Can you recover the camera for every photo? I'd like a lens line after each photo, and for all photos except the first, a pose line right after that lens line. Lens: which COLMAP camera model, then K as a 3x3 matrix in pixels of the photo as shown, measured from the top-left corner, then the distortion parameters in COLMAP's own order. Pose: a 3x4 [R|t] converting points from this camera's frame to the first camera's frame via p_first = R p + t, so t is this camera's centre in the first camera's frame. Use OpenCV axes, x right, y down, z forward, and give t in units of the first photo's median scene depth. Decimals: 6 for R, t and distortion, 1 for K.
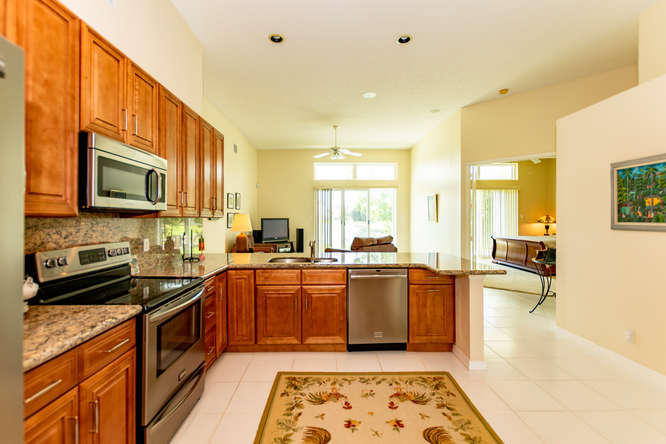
lens RADIAL K [[308.1, 0, 330.0], [0, 308.1, 222.8], [0, 0, 1]] dist [0.002705, -0.002286]
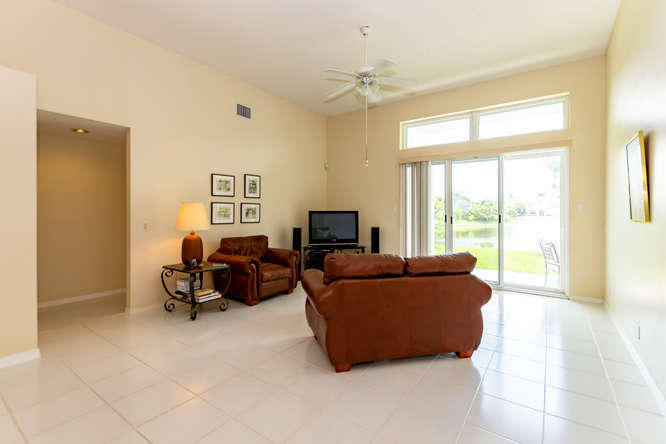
lens RADIAL K [[308.1, 0, 346.6], [0, 308.1, 212.9], [0, 0, 1]] dist [0.002705, -0.002286]
pose [[0.813063, 0.005077, -0.582153, 0.809110], [-0.013992, 0.999844, -0.010822, -0.011164], [0.582007, 0.016945, 0.813007, 1.583811]]
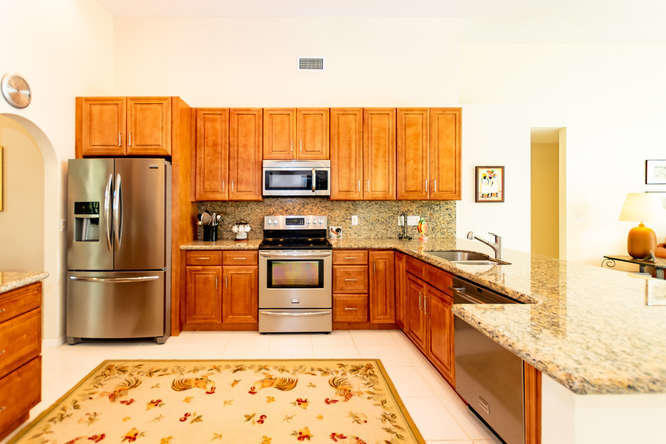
lens RADIAL K [[326.4, 0, 289.7], [0, 326.4, 203.6], [0, 0, 1]] dist [0.005050, -0.003504]
pose [[-0.022803, 0.005209, -0.999726, 0.886669], [-0.012096, 0.999912, 0.005486, -0.007390], [0.999667, 0.012217, -0.022738, 0.756176]]
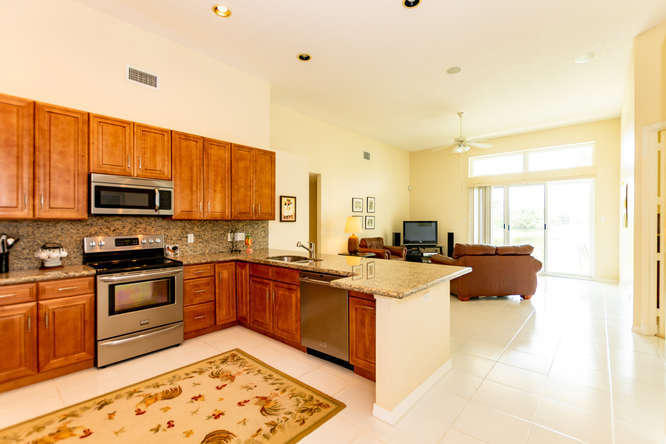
lens RADIAL K [[308.1, 0, 341.3], [0, 308.1, 226.7], [0, 0, 1]] dist [0.002705, -0.002286]
pose [[0.745638, 0.016271, -0.666153, 0.955490], [-0.013510, 0.999865, 0.009299, -0.007717], [0.666214, 0.002066, 0.745757, 0.382297]]
